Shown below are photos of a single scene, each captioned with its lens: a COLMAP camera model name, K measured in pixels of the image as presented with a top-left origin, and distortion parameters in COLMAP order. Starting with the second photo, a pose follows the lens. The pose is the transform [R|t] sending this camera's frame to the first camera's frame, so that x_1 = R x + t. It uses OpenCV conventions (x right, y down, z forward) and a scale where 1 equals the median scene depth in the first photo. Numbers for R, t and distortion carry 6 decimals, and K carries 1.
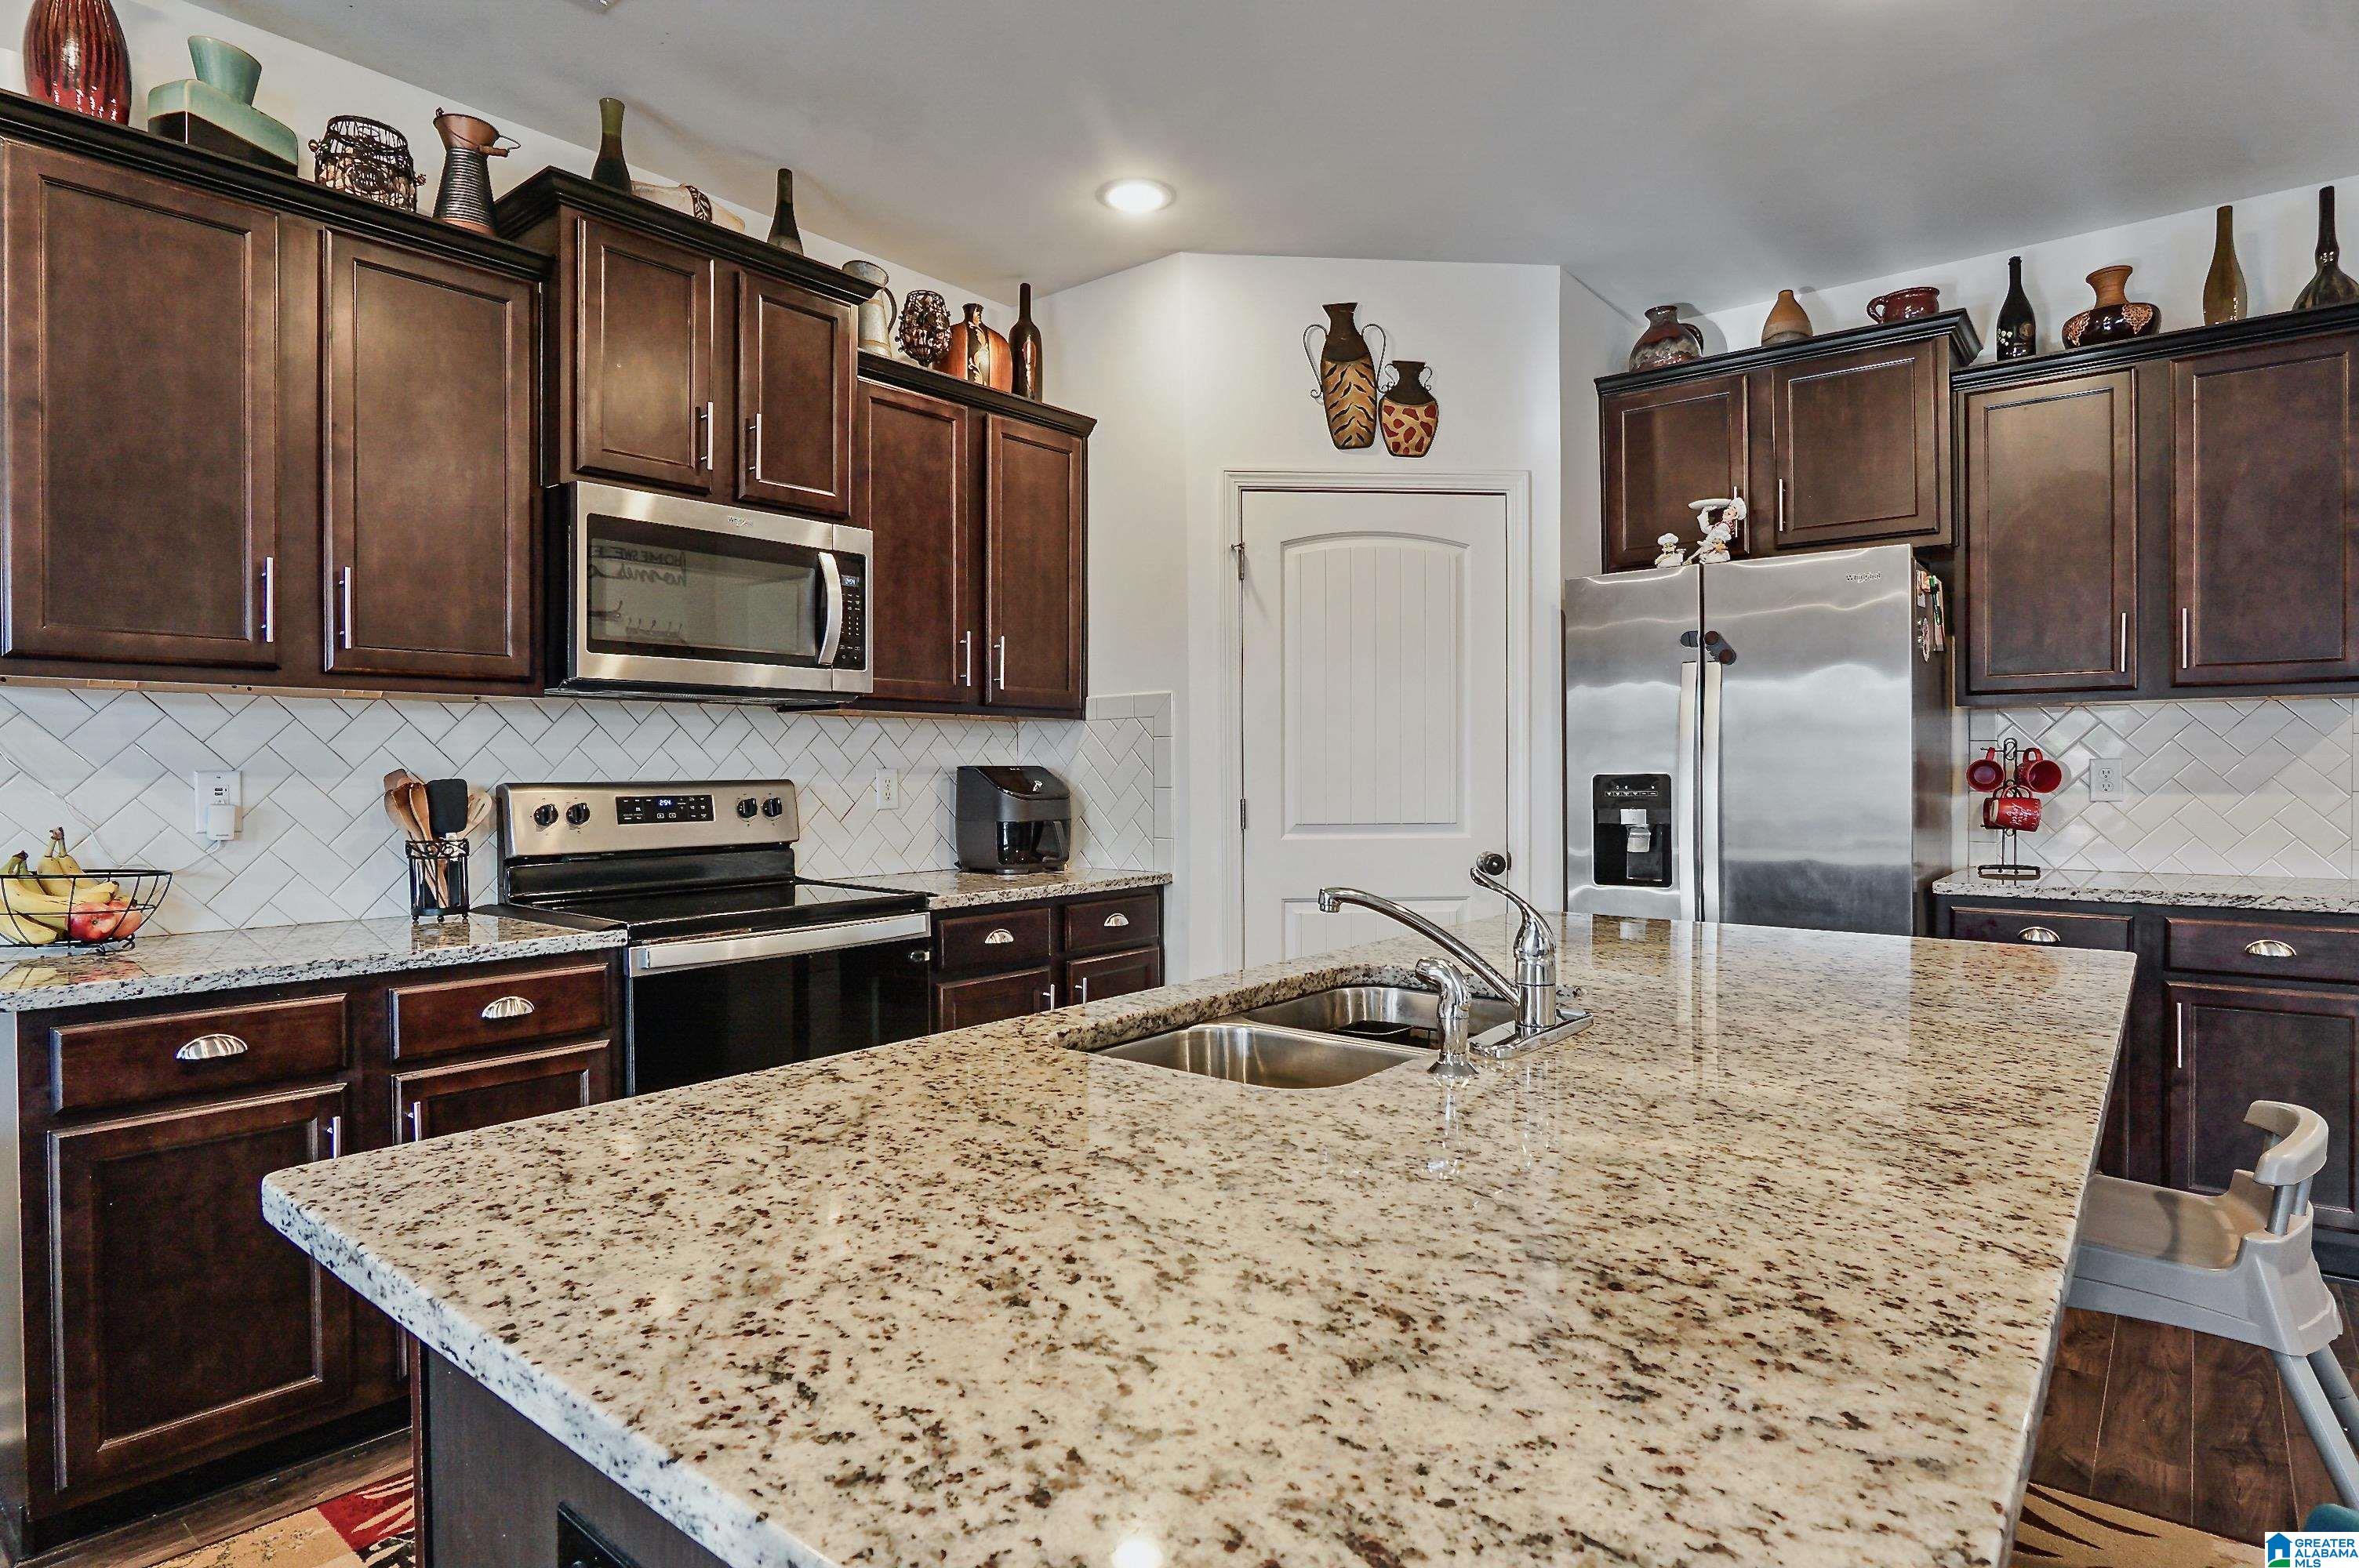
lens RADIAL K [[1267.7, 0, 1173.2], [0, 1267.7, 788.0], [0, 0, 1]] dist [-0.036180, 0.010670]
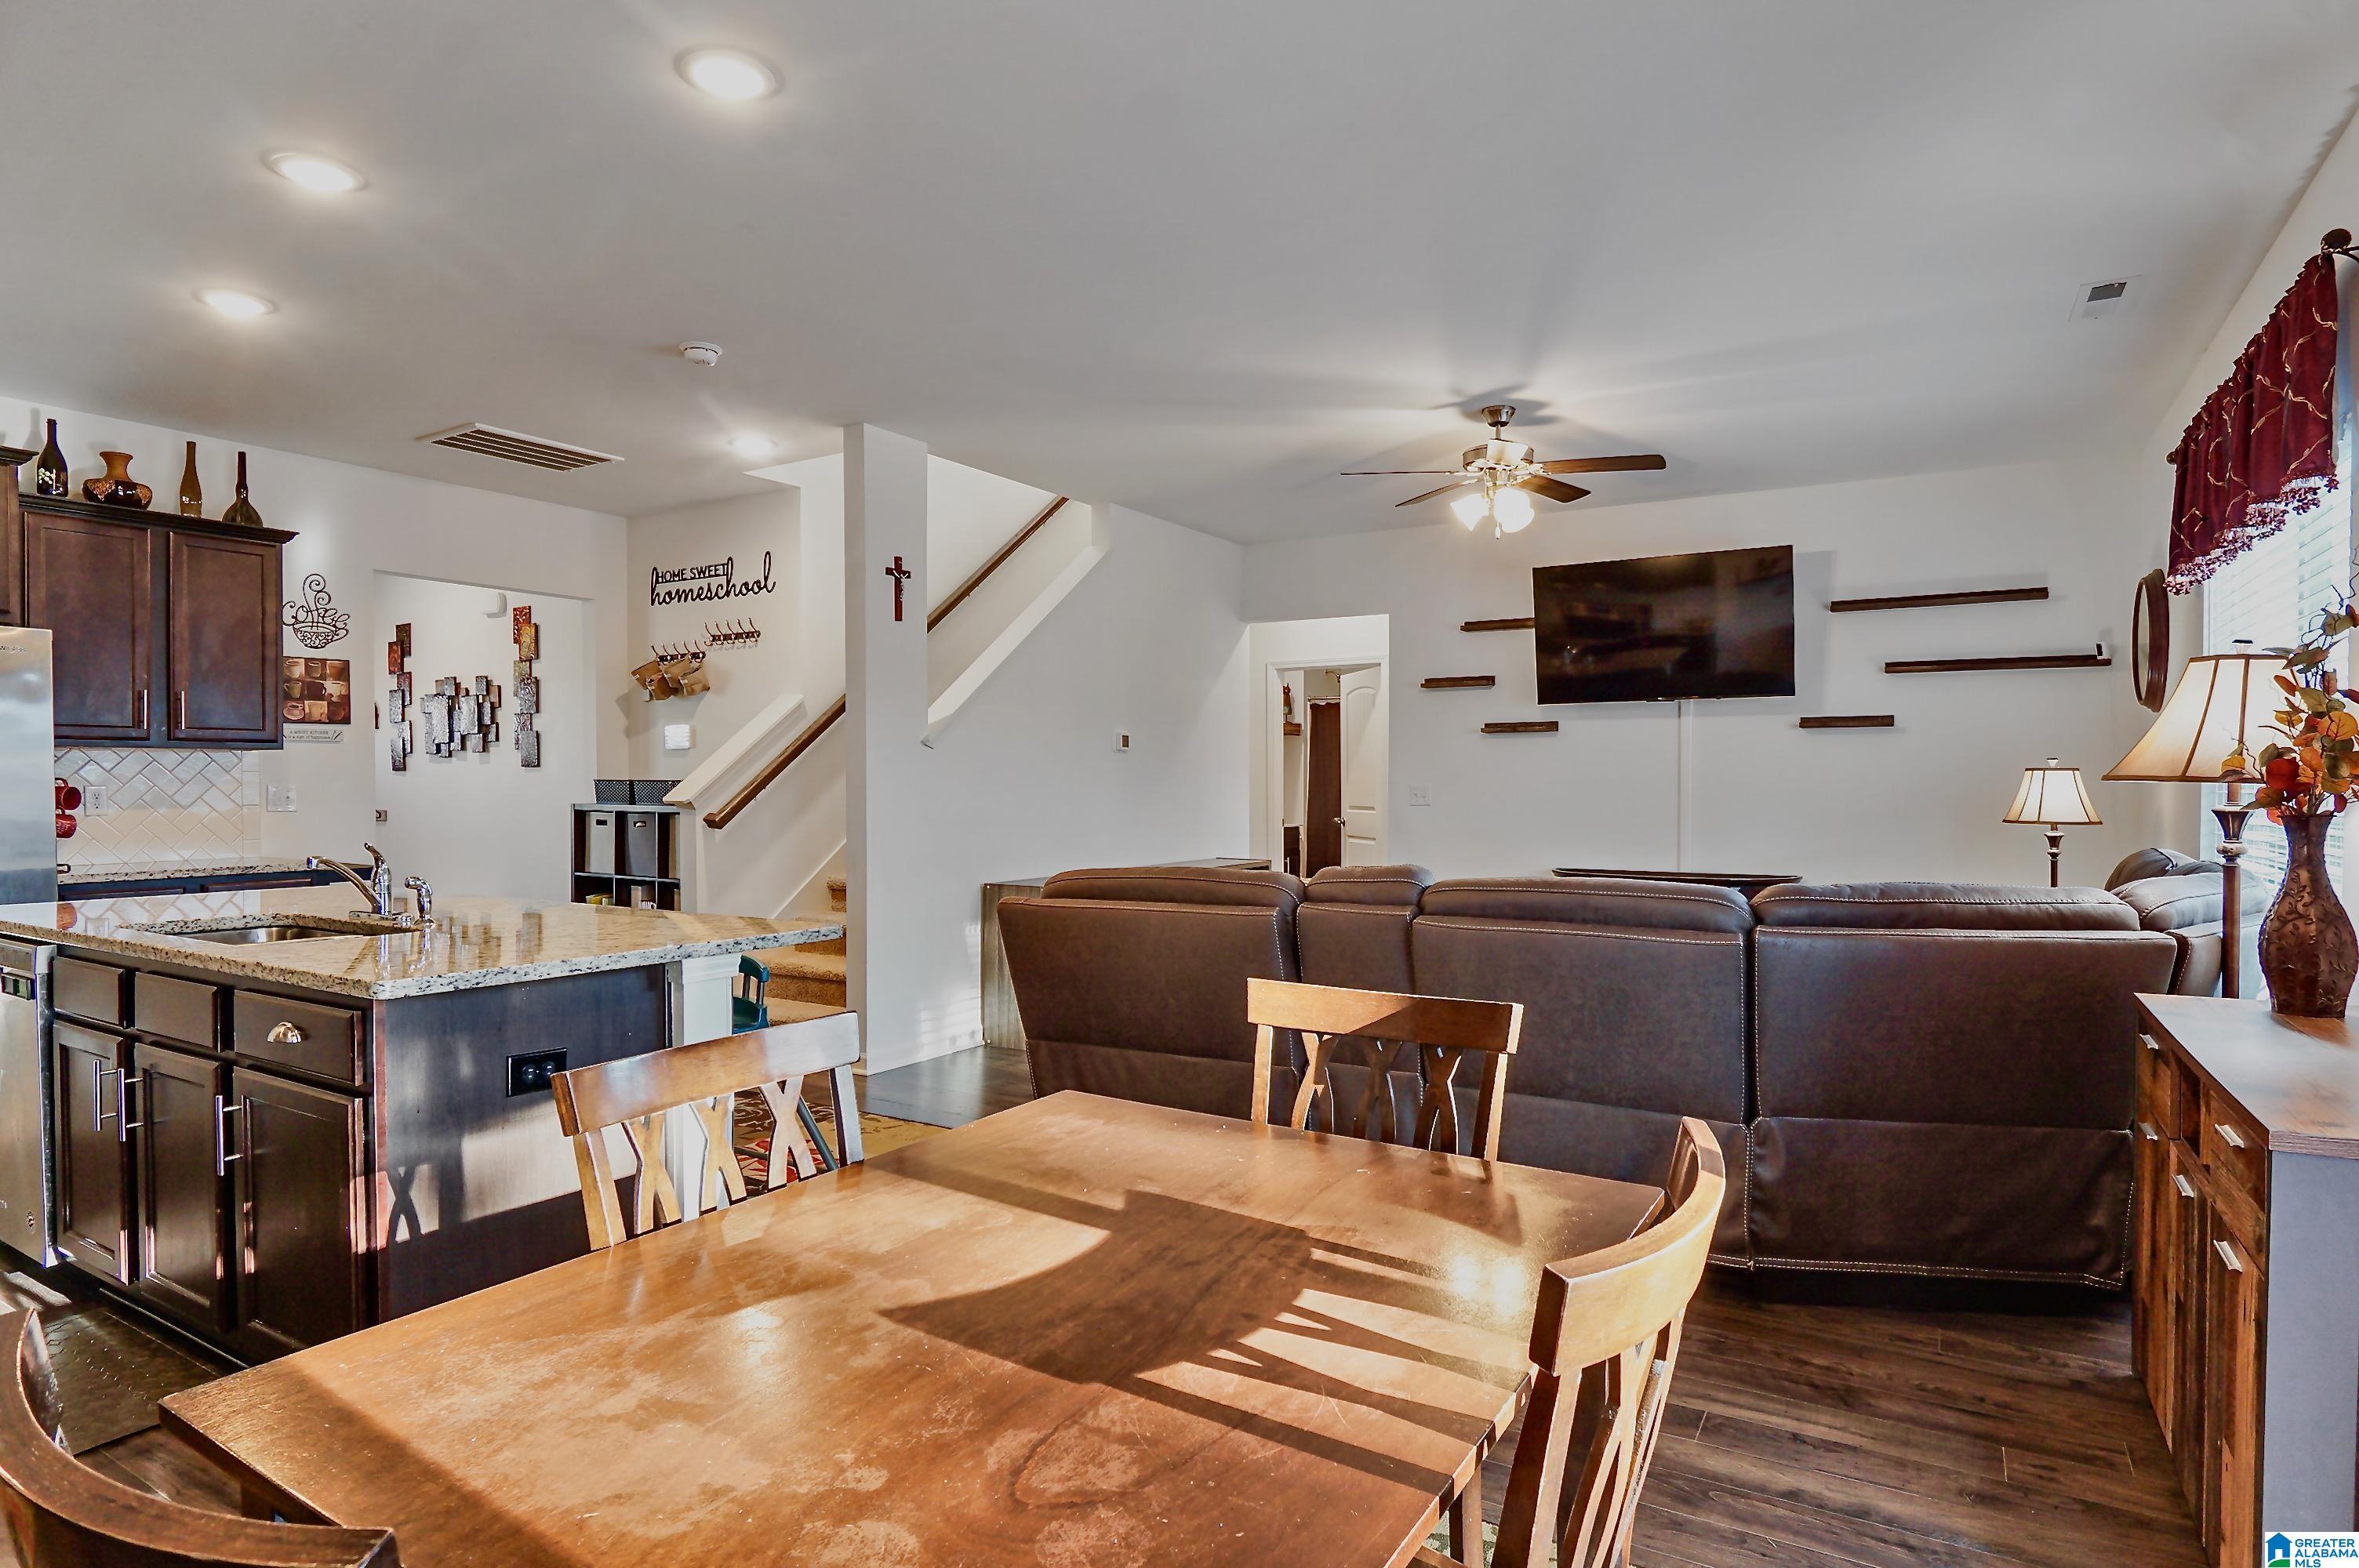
lens RADIAL K [[1267.7, 0, 1163.8], [0, 1267.7, 803.1], [0, 0, 1]] dist [-0.036180, 0.010670]
pose [[-0.129809, -0.012187, 0.991464, -0.820308], [0.014690, 0.999791, 0.014213, -0.006117], [-0.991430, 0.016410, -0.129603, -0.027557]]
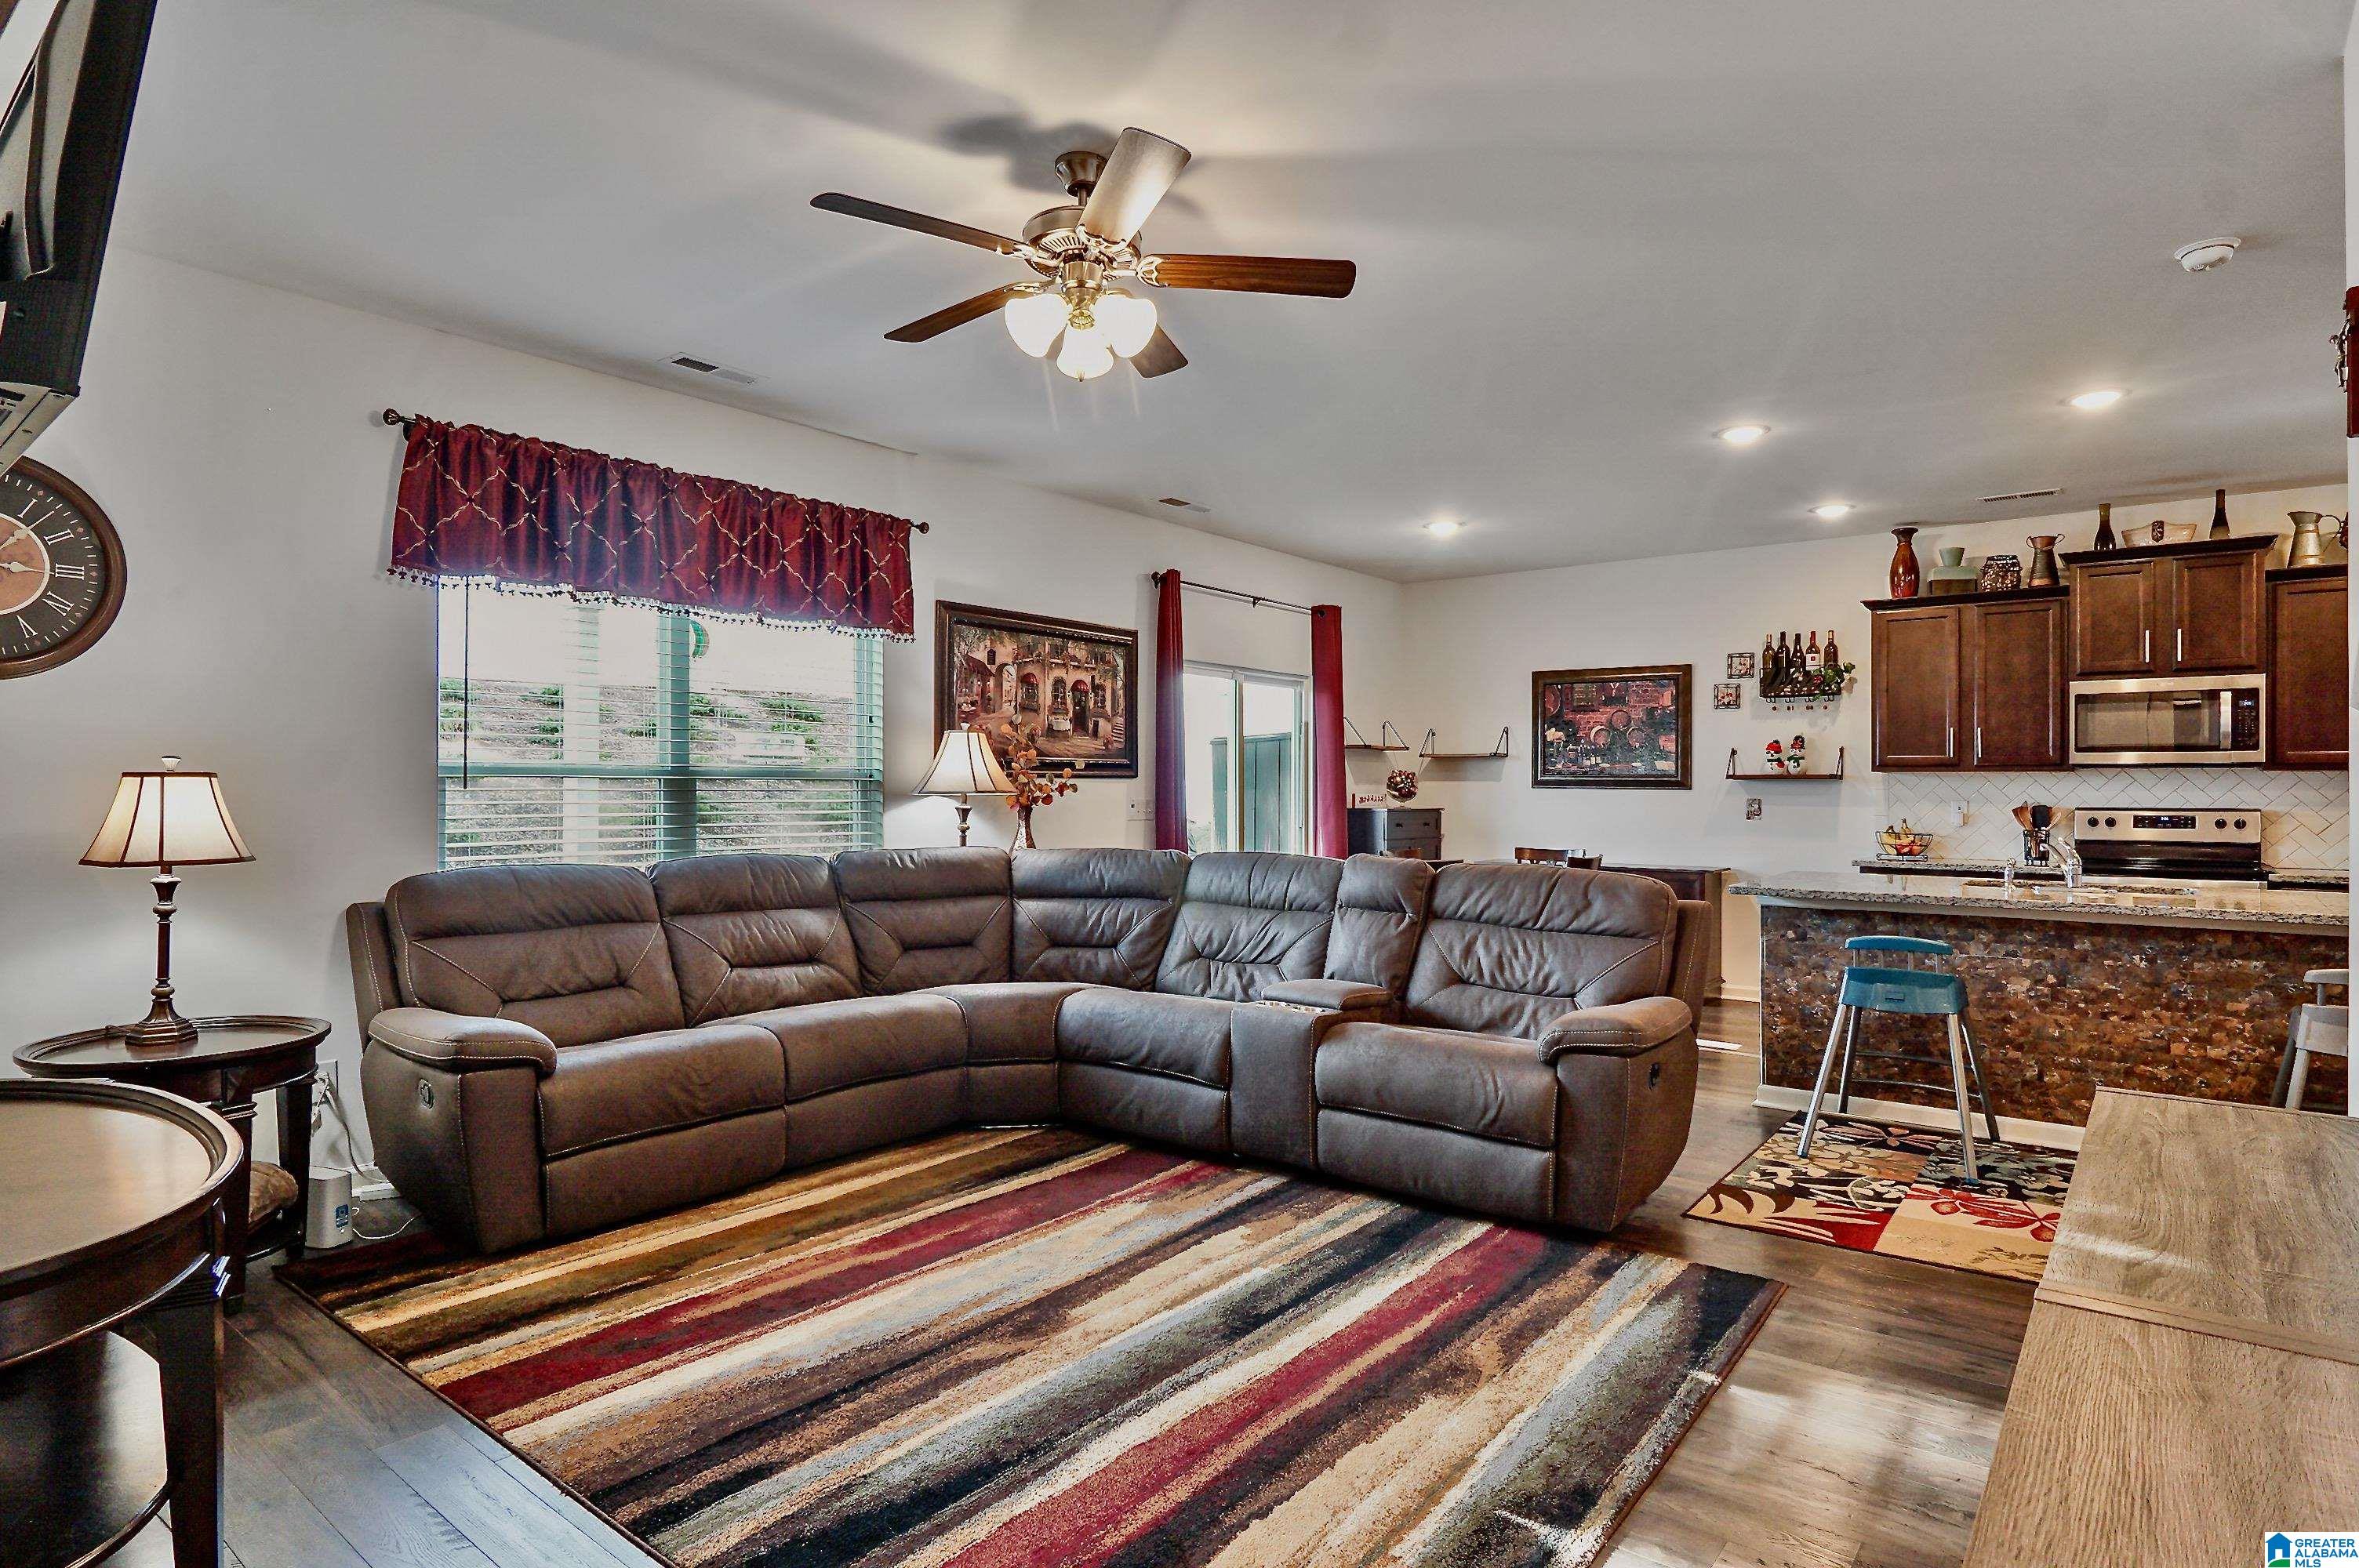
lens RADIAL K [[1267.7, 0, 1174.0], [0, 1267.7, 786.0], [0, 0, 1]] dist [-0.036180, 0.010670]
pose [[0.011167, 0.001750, -0.999936, 1.377682], [-0.017391, 0.999848, 0.001556, -0.014475], [0.999786, 0.017372, 0.011196, -0.533565]]
